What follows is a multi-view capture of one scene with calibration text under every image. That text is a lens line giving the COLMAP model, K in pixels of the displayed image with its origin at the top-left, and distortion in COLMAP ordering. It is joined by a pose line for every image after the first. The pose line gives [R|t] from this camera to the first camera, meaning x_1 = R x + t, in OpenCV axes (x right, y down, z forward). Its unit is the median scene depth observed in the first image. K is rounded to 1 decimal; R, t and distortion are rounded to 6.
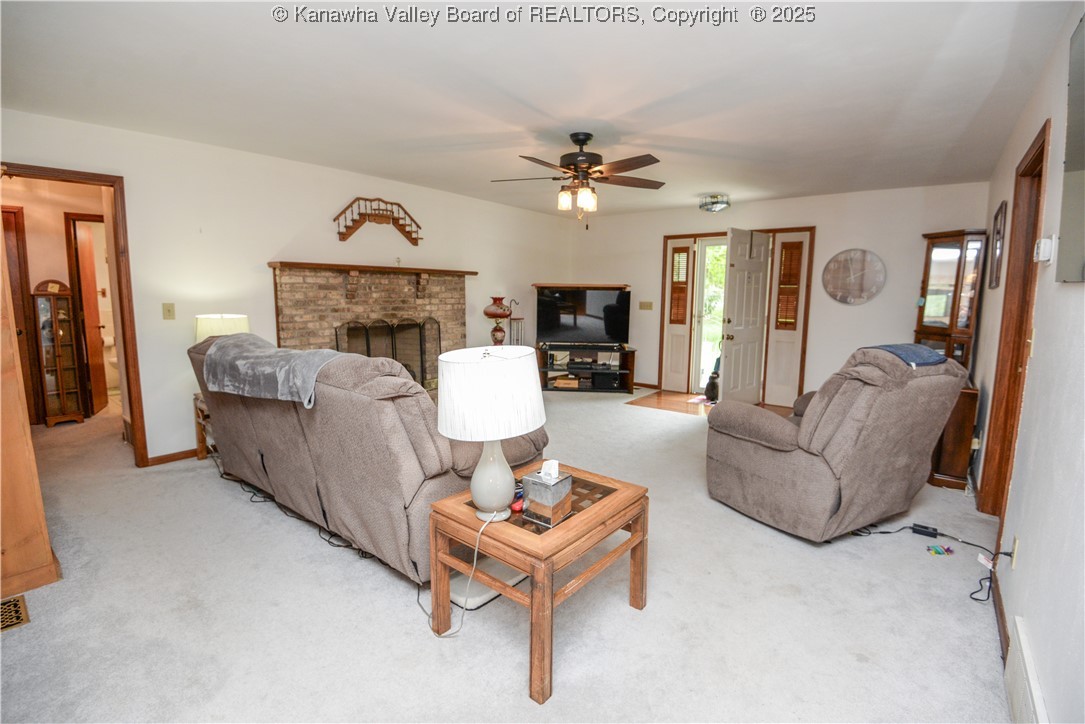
lens RADIAL K [[497.3, 0, 543.4], [0, 497.3, 362.8], [0, 0, 1]] dist [-0.033261, -0.006736]
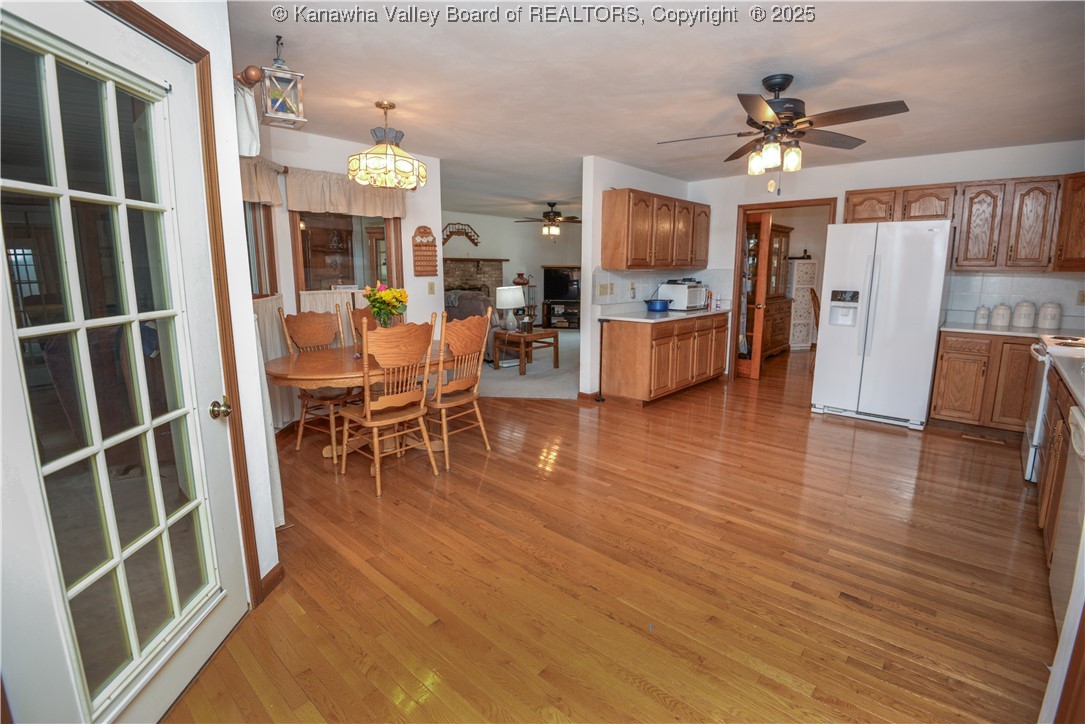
lens RADIAL K [[497.3, 0, 543.2], [0, 497.3, 358.0], [0, 0, 1]] dist [-0.033261, -0.006736]
pose [[0.997471, 0.002549, -0.071026, 0.137967], [-0.000173, 0.999441, 0.033440, 0.132727], [0.071071, -0.033343, 0.996914, -0.928092]]
